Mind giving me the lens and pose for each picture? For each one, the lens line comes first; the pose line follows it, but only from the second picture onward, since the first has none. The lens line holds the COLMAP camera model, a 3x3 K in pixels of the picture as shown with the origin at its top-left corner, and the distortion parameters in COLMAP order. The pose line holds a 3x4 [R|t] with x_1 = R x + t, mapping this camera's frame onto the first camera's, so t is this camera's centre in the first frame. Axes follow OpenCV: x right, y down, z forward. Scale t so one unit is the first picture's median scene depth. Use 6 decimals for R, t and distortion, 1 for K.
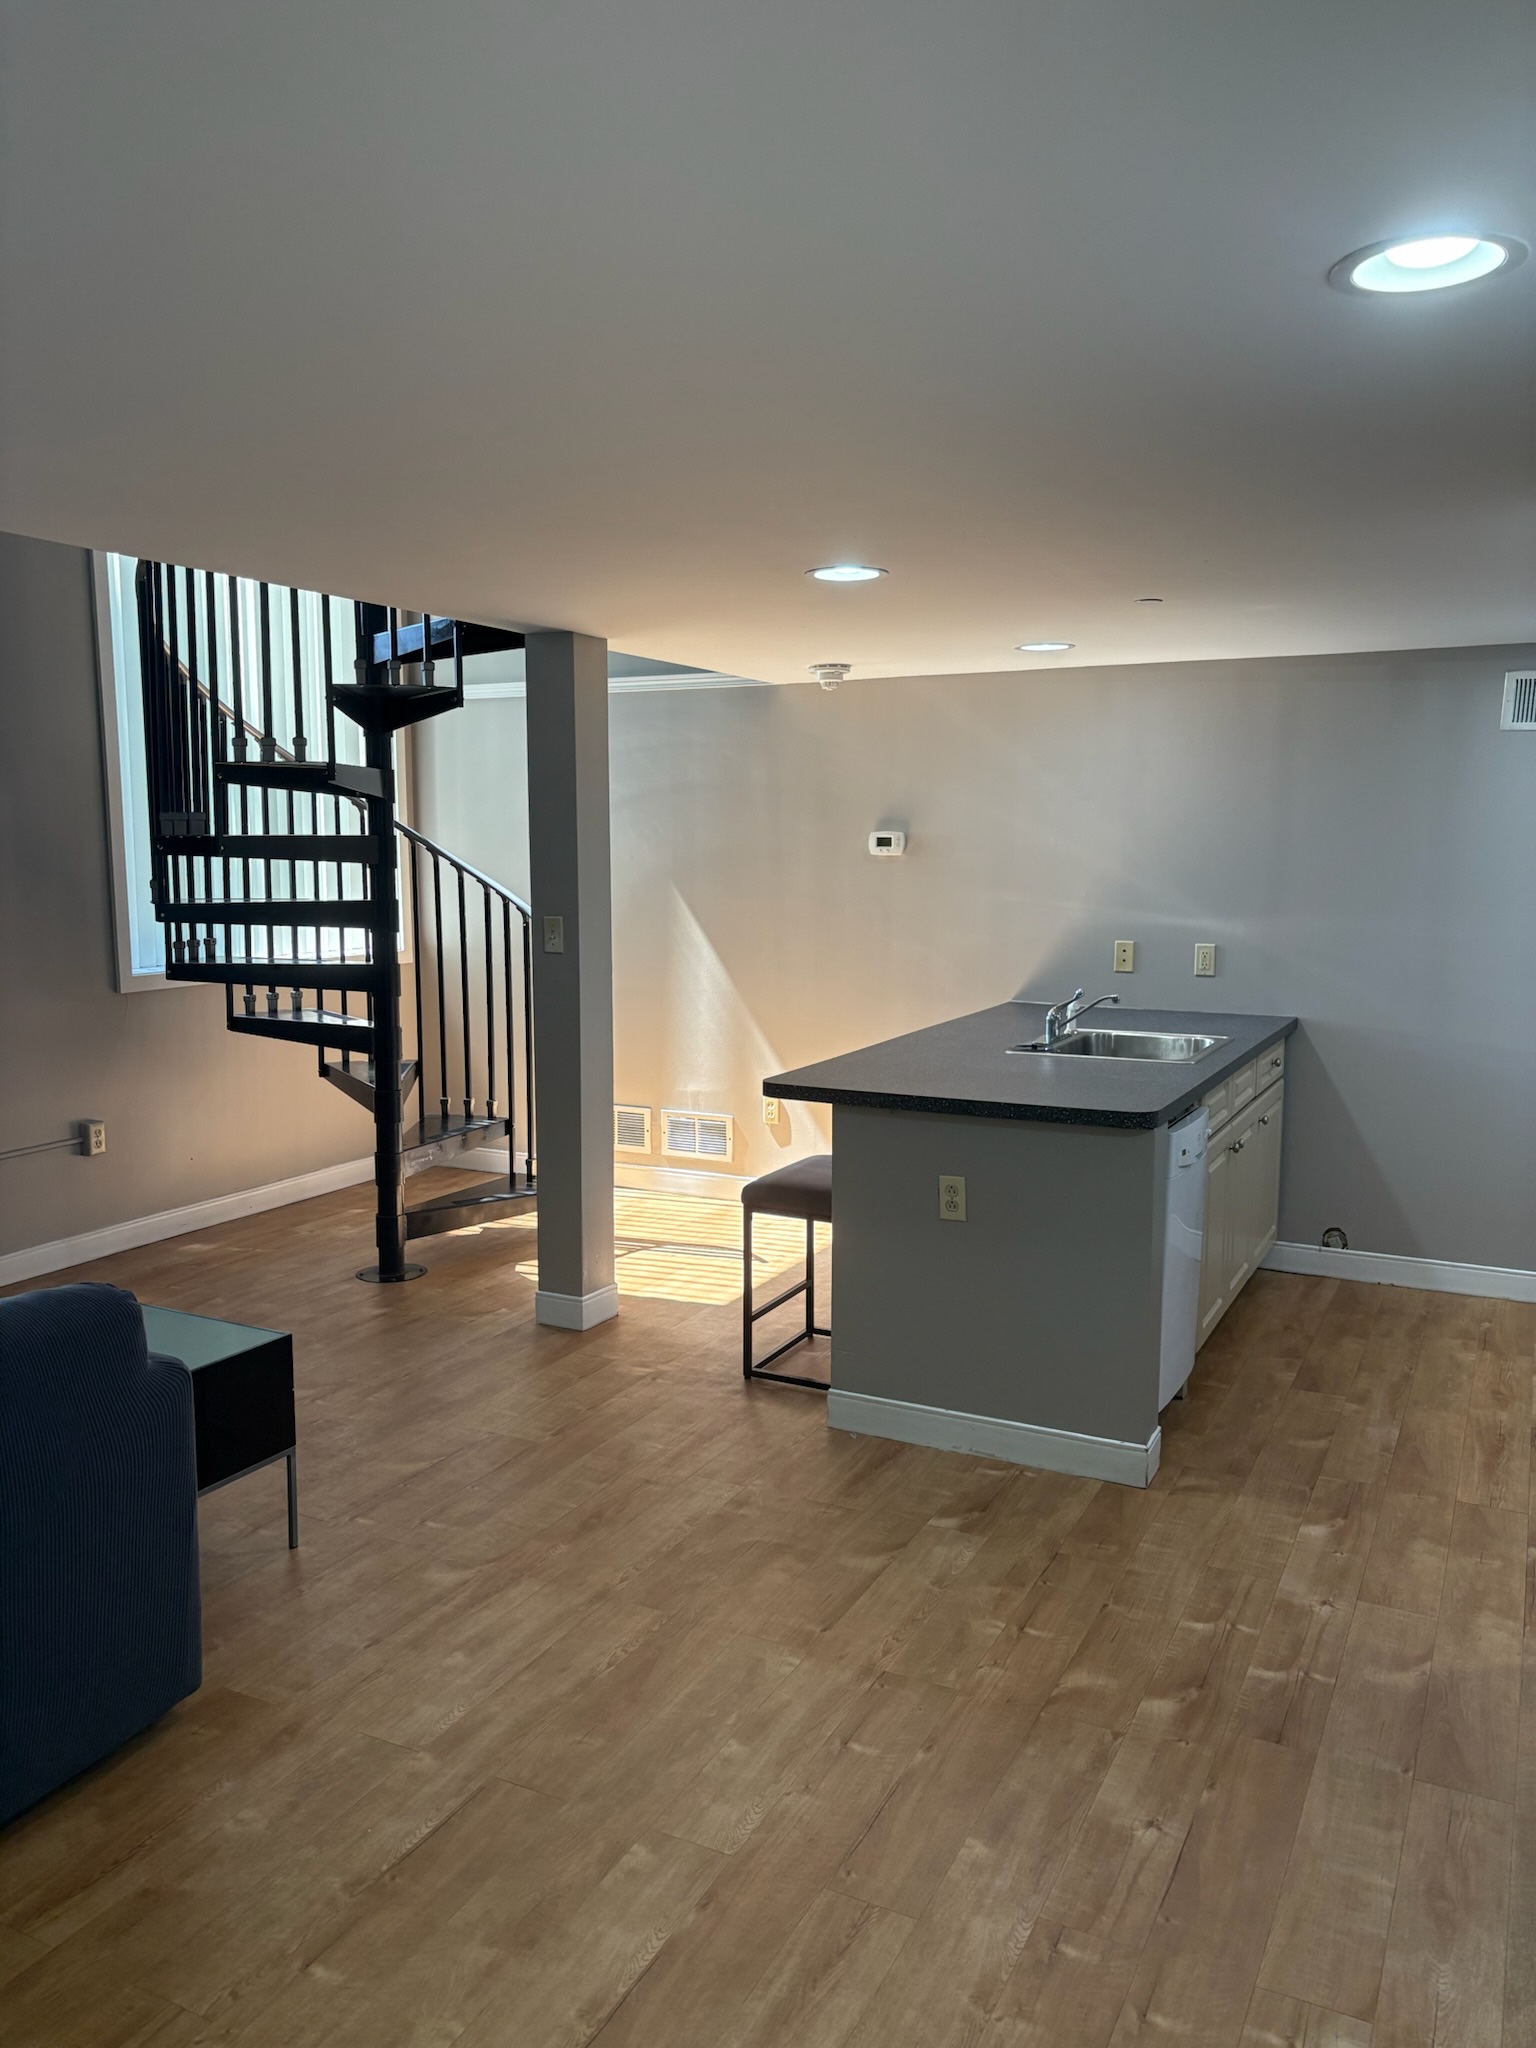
lens RADIAL K [[1558.7, 0, 768.0], [0, 1558.7, 1024.0], [0, 0, 1]] dist [0.100105, -0.103903]
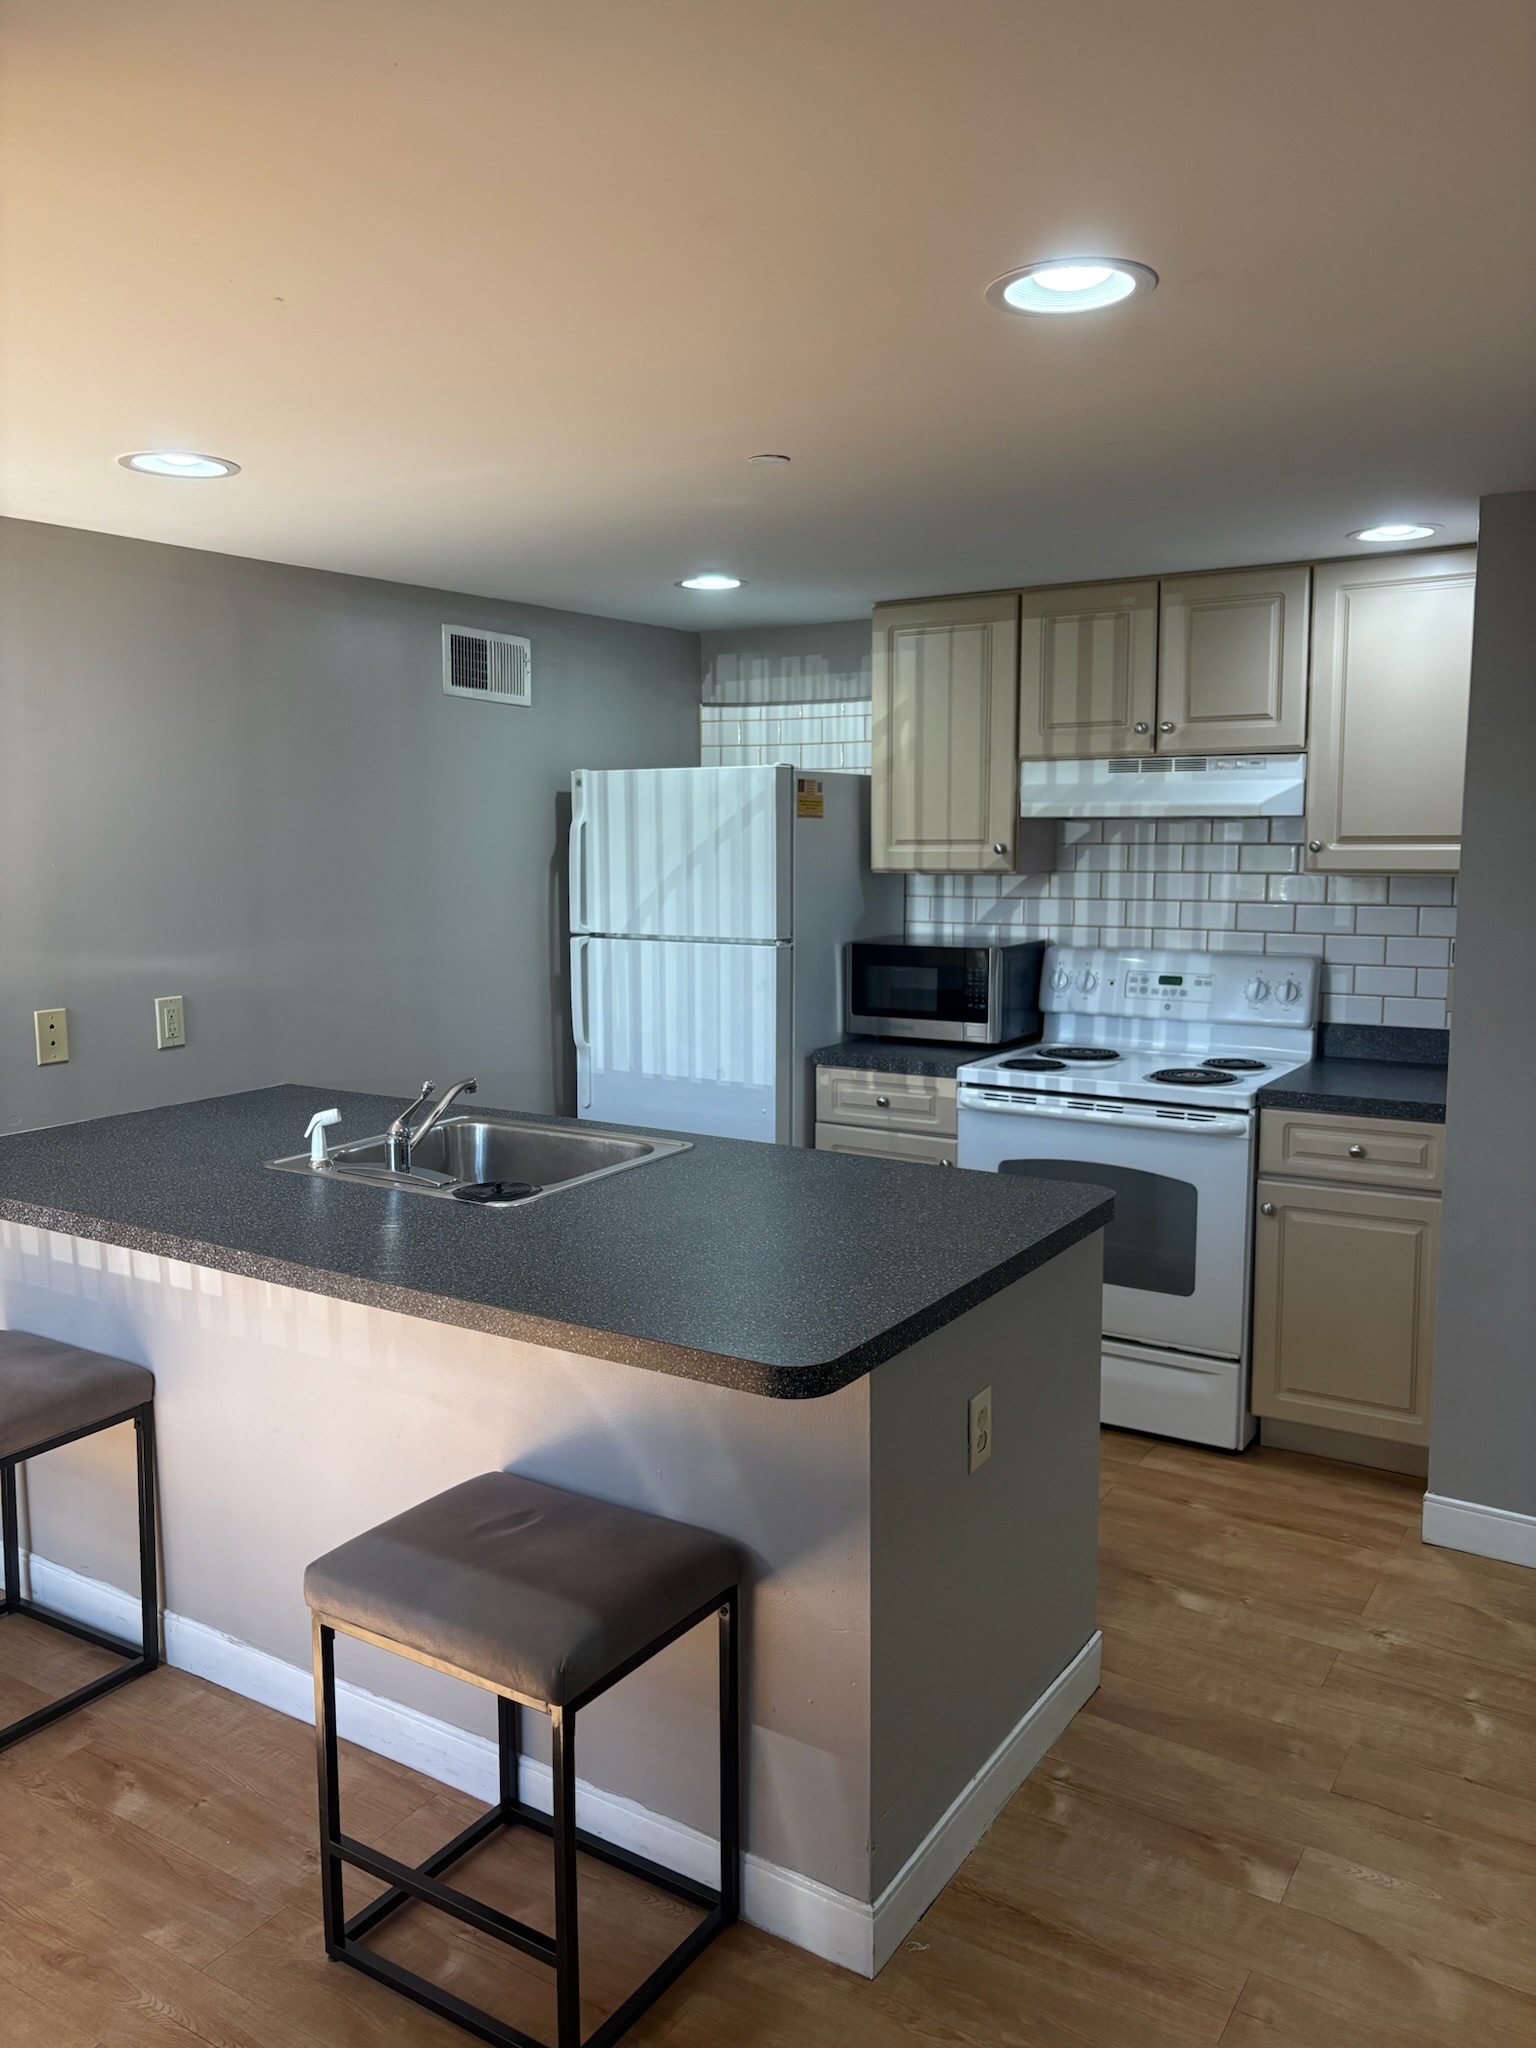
lens RADIAL K [[1558.7, 0, 768.0], [0, 1558.7, 1024.0], [0, 0, 1]] dist [0.100105, -0.103903]
pose [[0.101787, -0.137276, 0.985289, -0.507548], [0.130811, 0.983680, 0.123538, -0.137207], [-0.986168, 0.116312, 0.118083, 1.093029]]
